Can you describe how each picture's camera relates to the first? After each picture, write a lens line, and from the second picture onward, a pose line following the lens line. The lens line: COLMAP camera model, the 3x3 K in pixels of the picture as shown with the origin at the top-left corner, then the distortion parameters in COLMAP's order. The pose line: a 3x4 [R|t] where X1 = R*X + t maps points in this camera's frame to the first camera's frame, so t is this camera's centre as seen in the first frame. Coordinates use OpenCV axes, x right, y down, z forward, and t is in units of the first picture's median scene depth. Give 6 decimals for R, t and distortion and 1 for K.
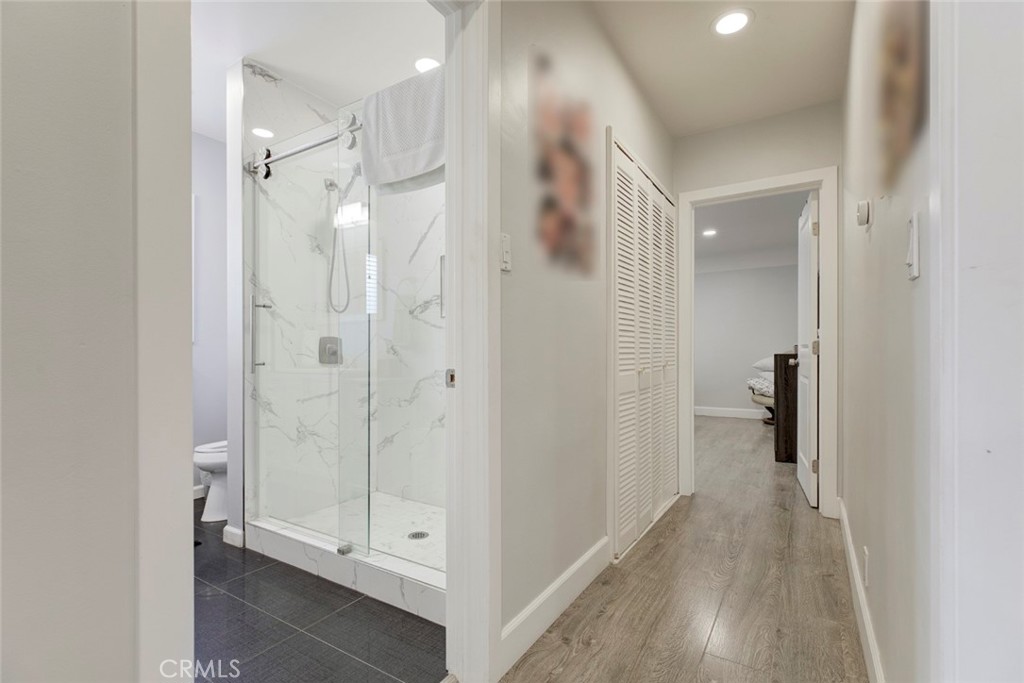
lens RADIAL K [[465.6, 0, 512.3], [0, 465.6, 347.4], [0, 0, 1]] dist [0.015207, -0.000356]
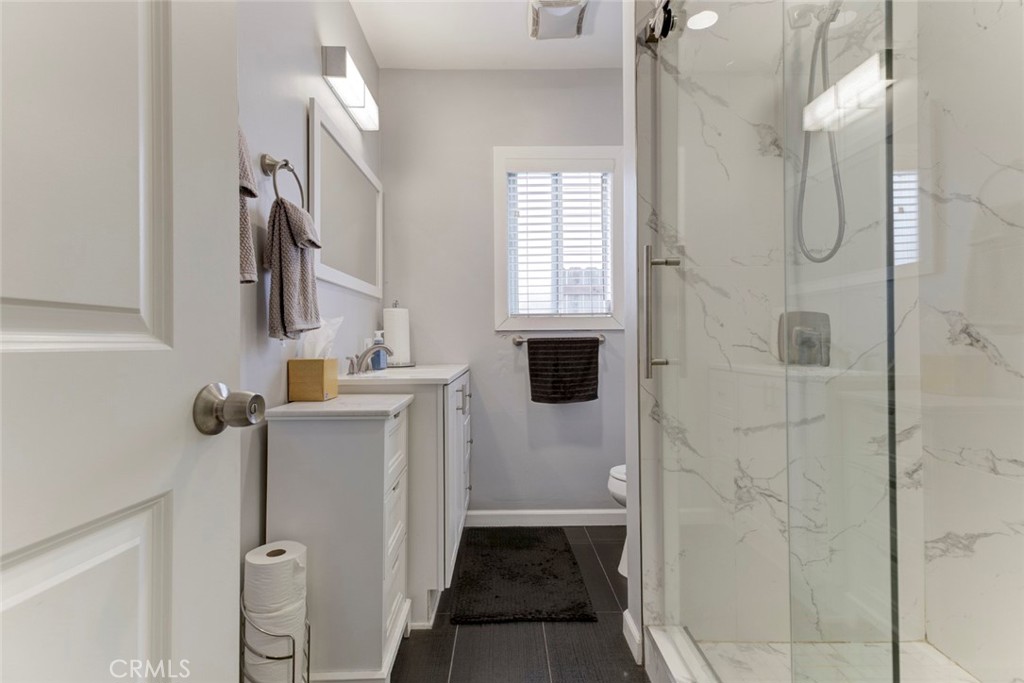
lens RADIAL K [[465.6, 0, 509.2], [0, 465.6, 342.1], [0, 0, 1]] dist [0.015207, -0.000356]
pose [[0.540674, -0.007259, -0.841201, -0.133507], [0.012776, 0.999918, -0.000416, 0.007224], [0.841135, -0.010522, 0.540723, 0.460446]]
